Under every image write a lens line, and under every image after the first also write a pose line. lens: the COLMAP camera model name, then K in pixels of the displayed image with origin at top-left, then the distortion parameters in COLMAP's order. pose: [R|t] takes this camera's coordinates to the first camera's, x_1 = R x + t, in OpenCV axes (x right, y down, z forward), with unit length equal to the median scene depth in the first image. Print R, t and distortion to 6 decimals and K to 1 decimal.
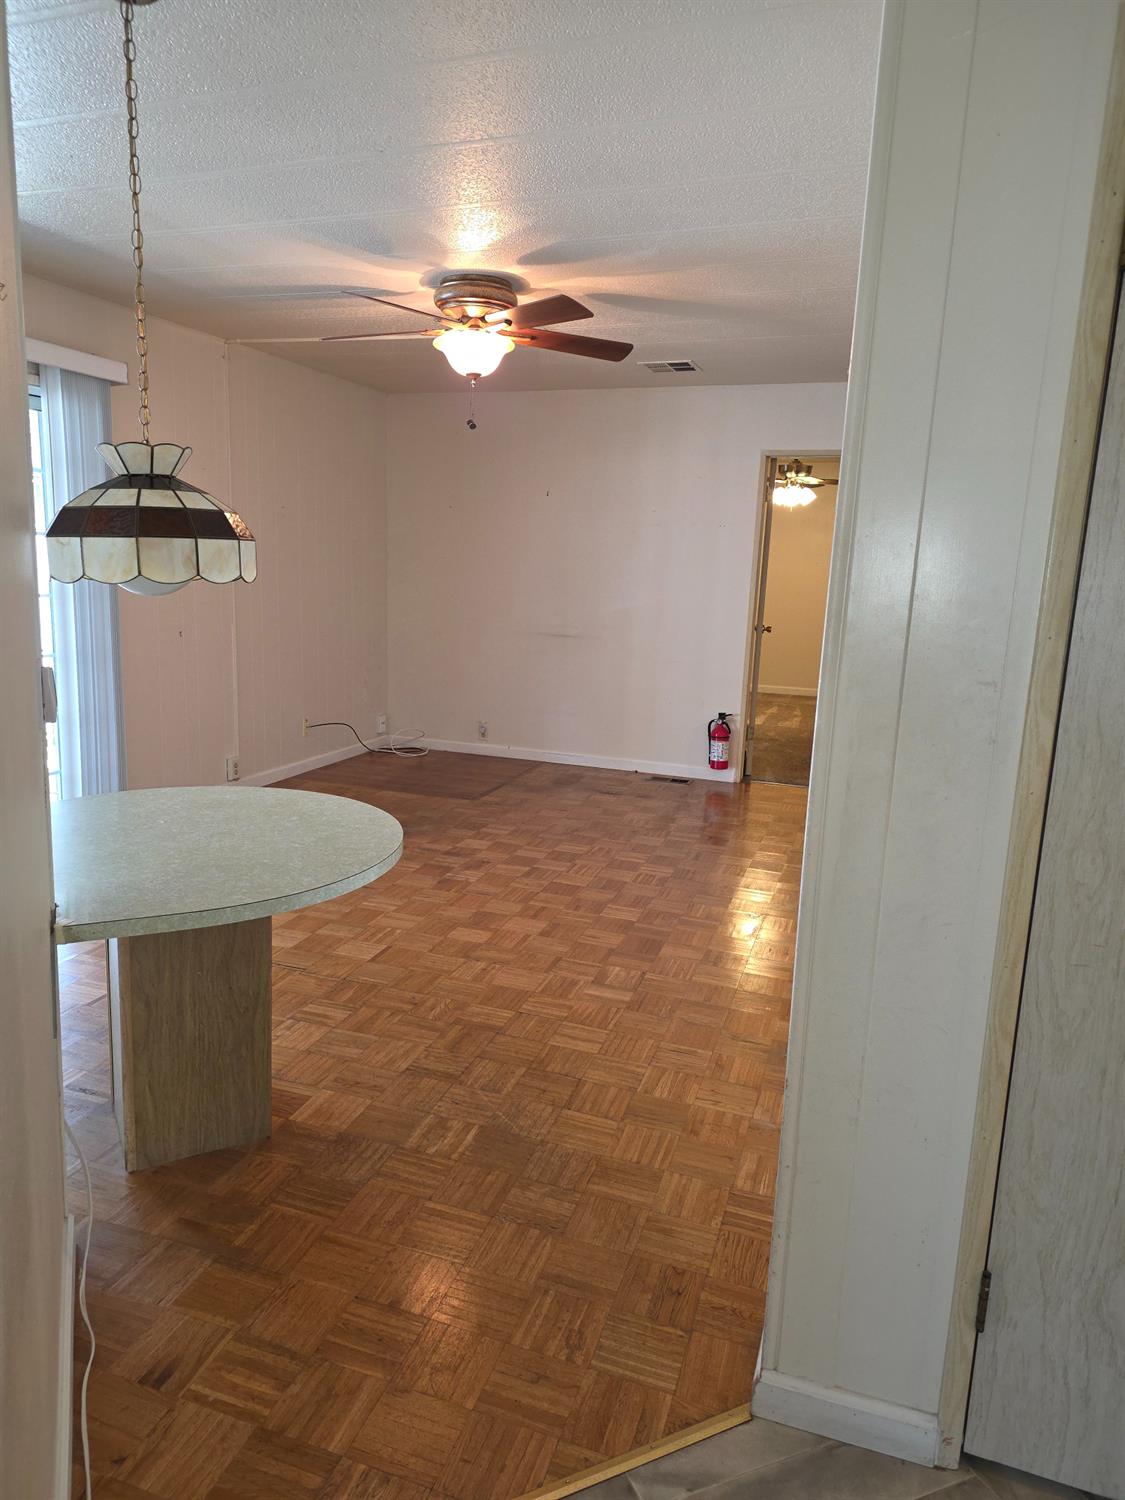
lens RADIAL K [[991.9, 0, 567.7], [0, 991.9, 752.9], [0, 0, 1]] dist [0.054838, -0.039162]
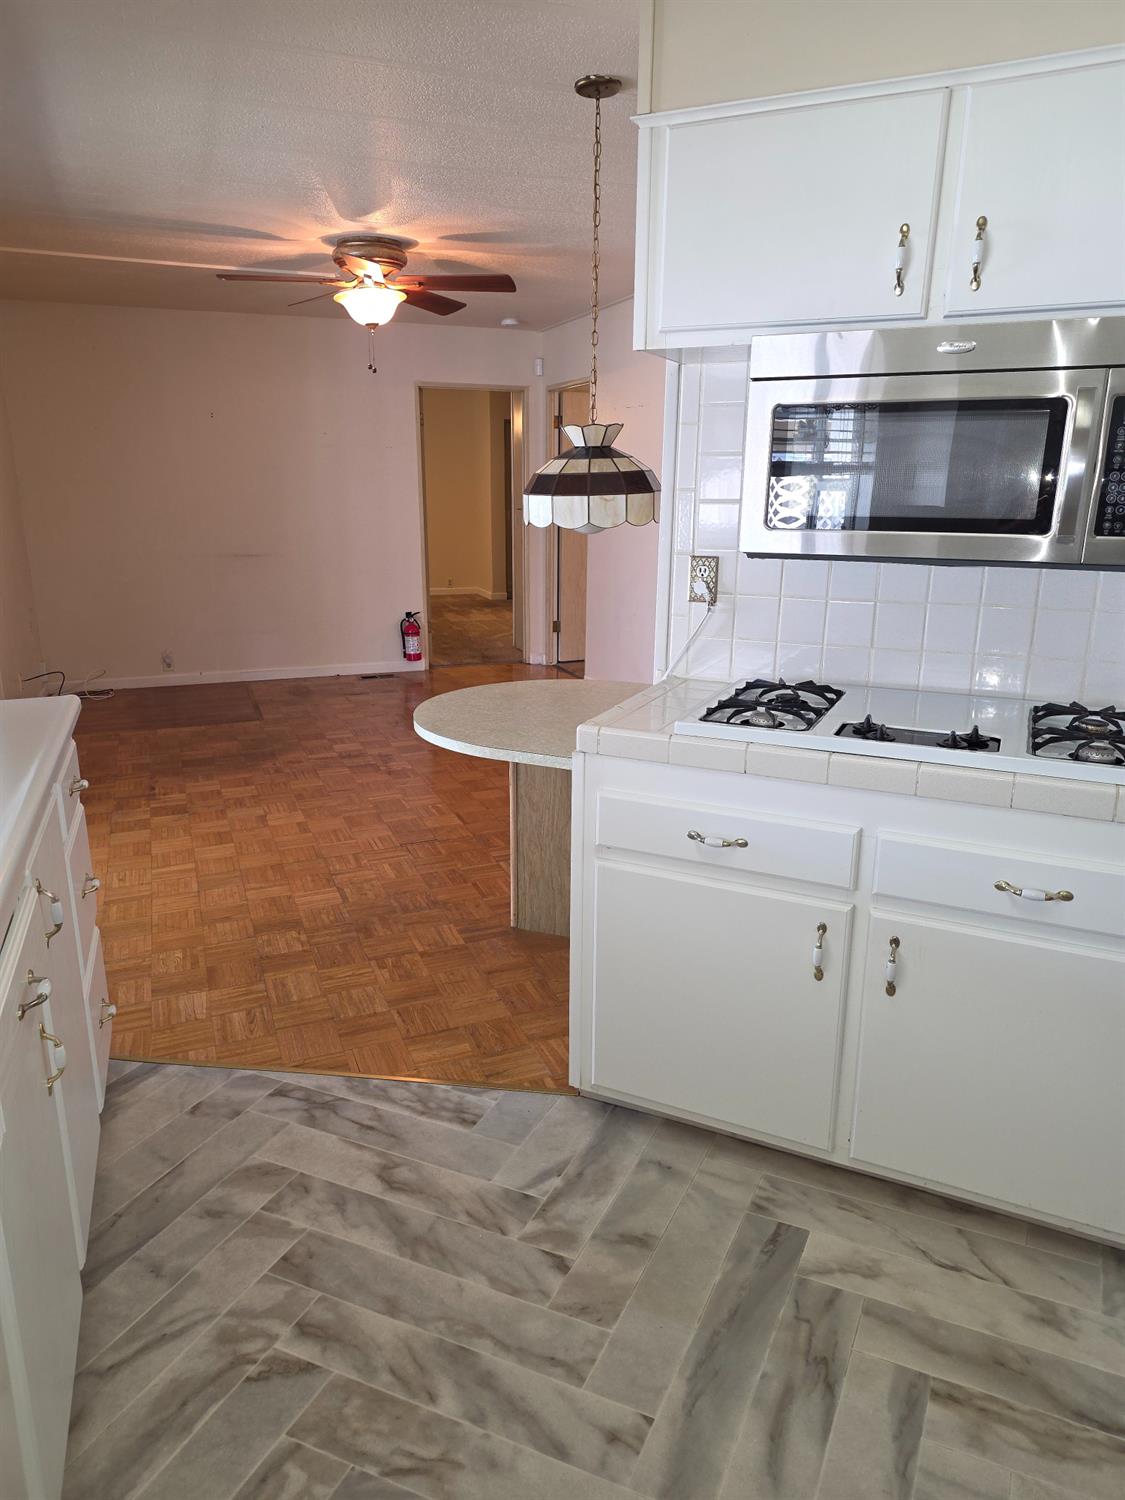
lens RADIAL K [[995.7, 0, 555.9], [0, 995.7, 755.8], [0, 0, 1]] dist [0.057622, -0.038123]
pose [[0.766051, -0.212969, 0.606473, -0.456198], [0.153597, 0.976833, 0.149013, -0.023678], [-0.624158, -0.021000, 0.781016, -0.023449]]
